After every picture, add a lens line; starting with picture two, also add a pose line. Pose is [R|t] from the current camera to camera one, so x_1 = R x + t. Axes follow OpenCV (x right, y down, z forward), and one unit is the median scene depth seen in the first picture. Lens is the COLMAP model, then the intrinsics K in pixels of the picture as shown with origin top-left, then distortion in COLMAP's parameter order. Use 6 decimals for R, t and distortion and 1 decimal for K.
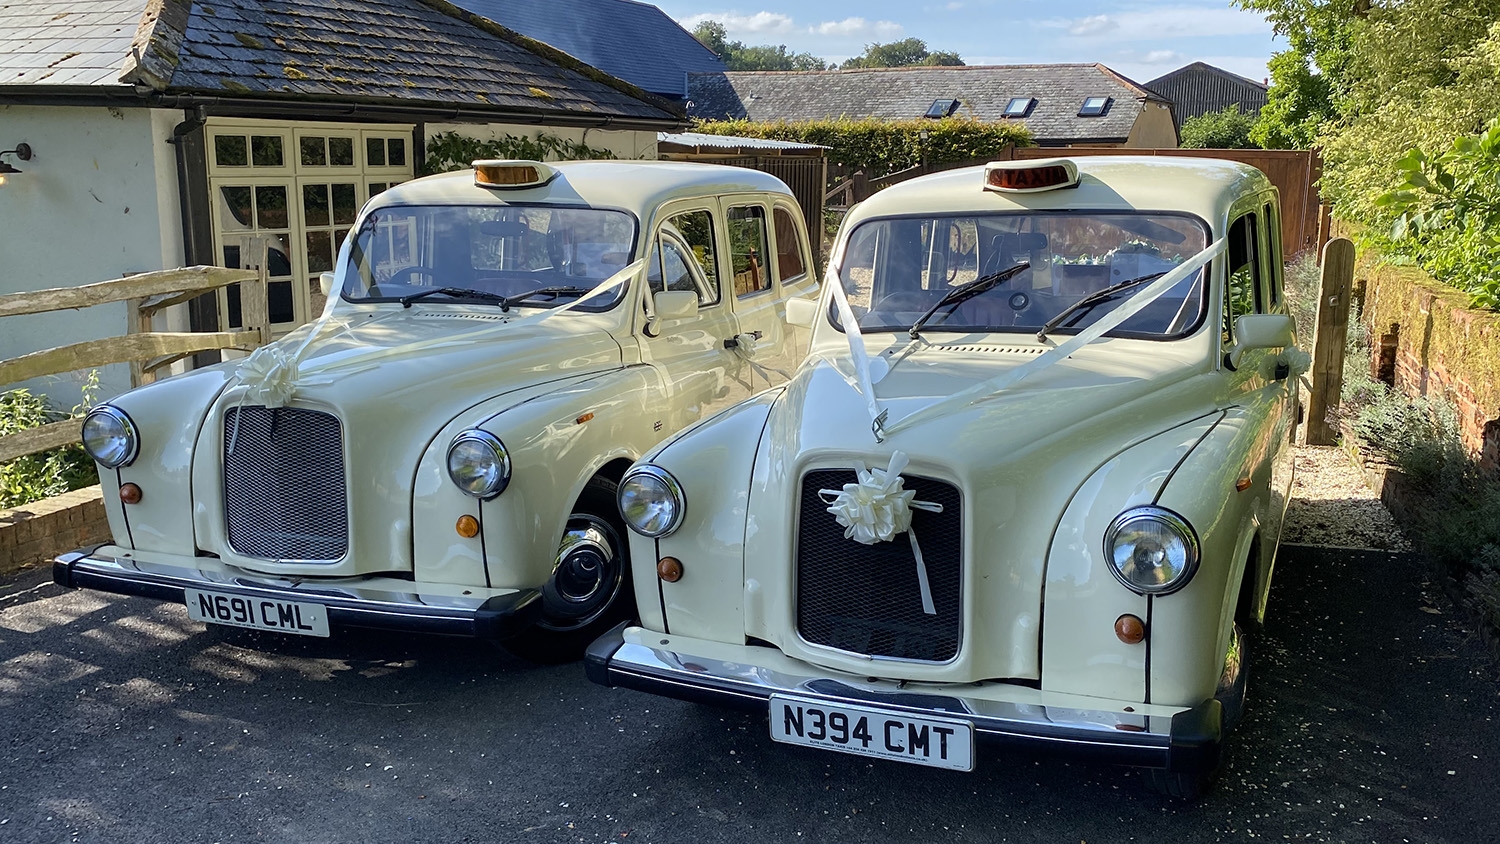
lens RADIAL K [[1422.3, 0, 750.0], [0, 1422.3, 422.0], [0, 0, 1]] dist [0.000879, -0.018192]
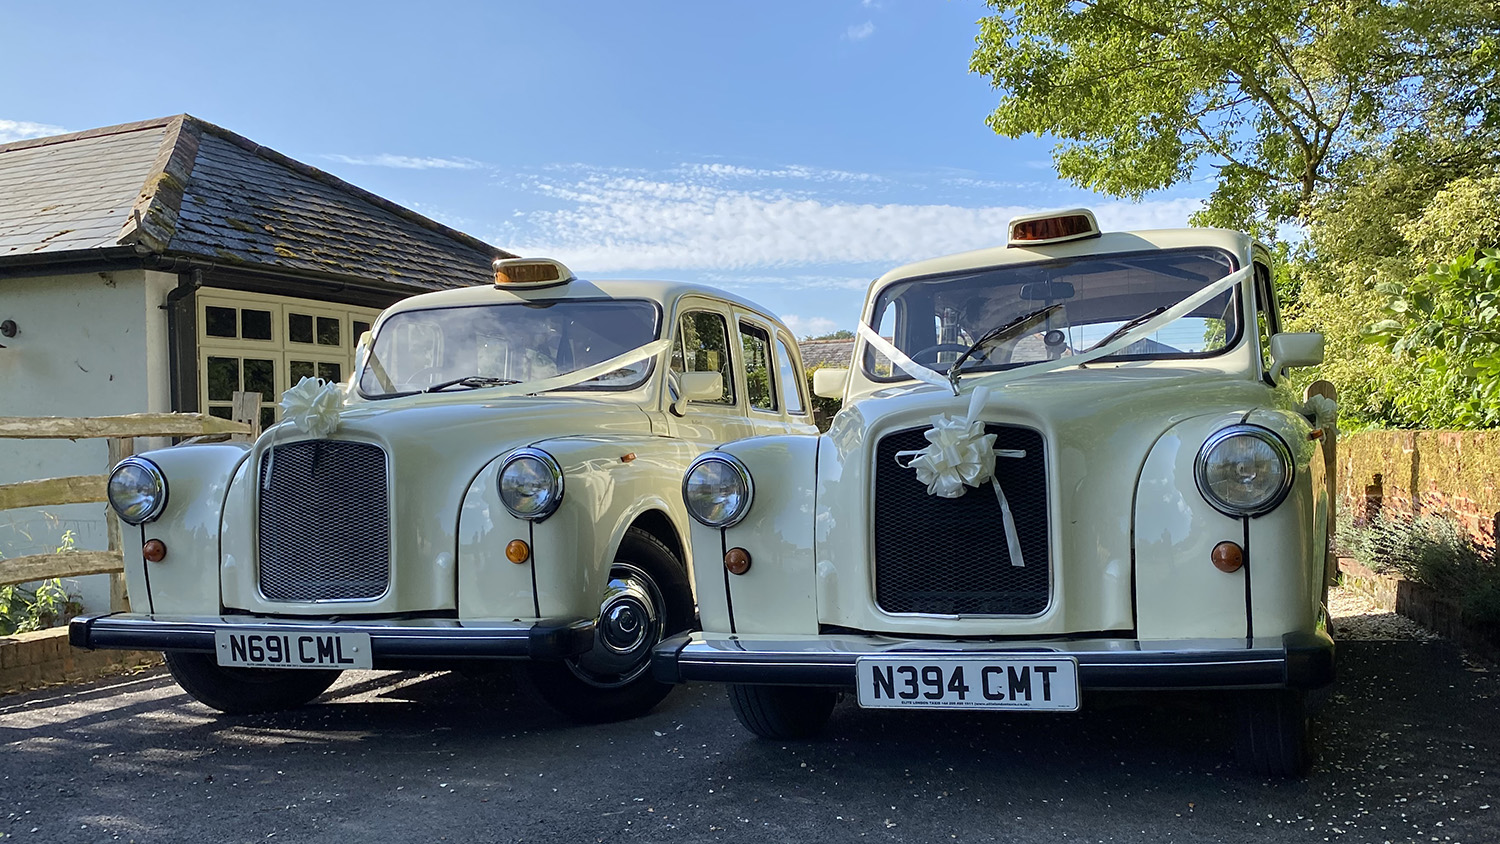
lens RADIAL K [[1428.0, 0, 750.0], [0, 1428.0, 422.0], [0, 0, 1]] dist [0.069509, -0.186635]
pose [[0.998931, -0.021346, 0.041009, -0.077256], [0.028767, 0.981386, -0.189879, 0.176583], [-0.036192, 0.190856, 0.980951, 0.013957]]
